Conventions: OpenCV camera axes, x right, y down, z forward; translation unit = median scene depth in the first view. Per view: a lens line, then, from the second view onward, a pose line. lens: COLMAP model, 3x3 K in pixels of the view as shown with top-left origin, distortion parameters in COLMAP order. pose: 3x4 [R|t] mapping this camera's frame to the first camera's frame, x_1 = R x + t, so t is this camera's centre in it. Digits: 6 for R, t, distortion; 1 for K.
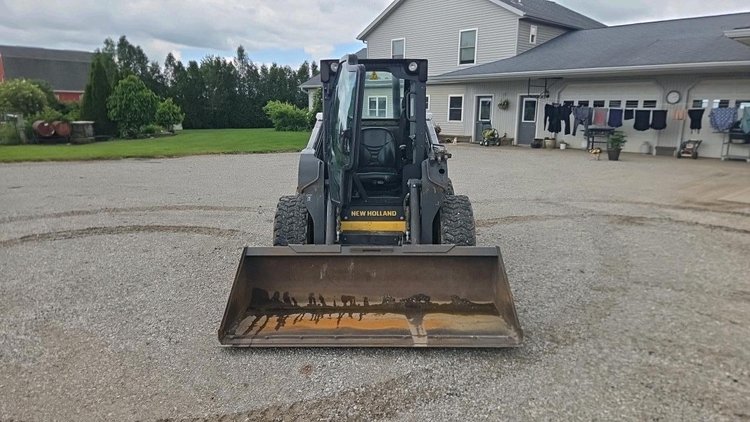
lens RADIAL K [[503.3, 0, 375.0], [0, 503.3, 211.0], [0, 0, 1]] dist [0.064141, -0.052578]
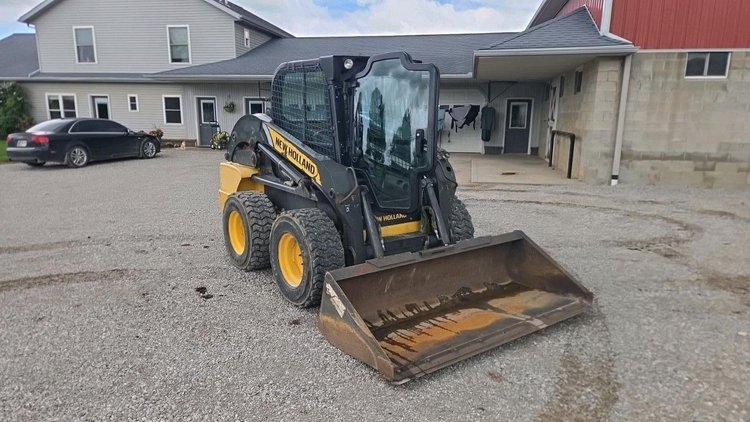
lens RADIAL K [[503.3, 0, 375.0], [0, 503.3, 211.0], [0, 0, 1]] dist [0.064141, -0.052578]
pose [[0.800946, -0.112089, 0.588151, -0.132924], [0.115185, 0.992817, 0.032350, -0.009542], [-0.587552, 0.041836, 0.808104, 0.051676]]
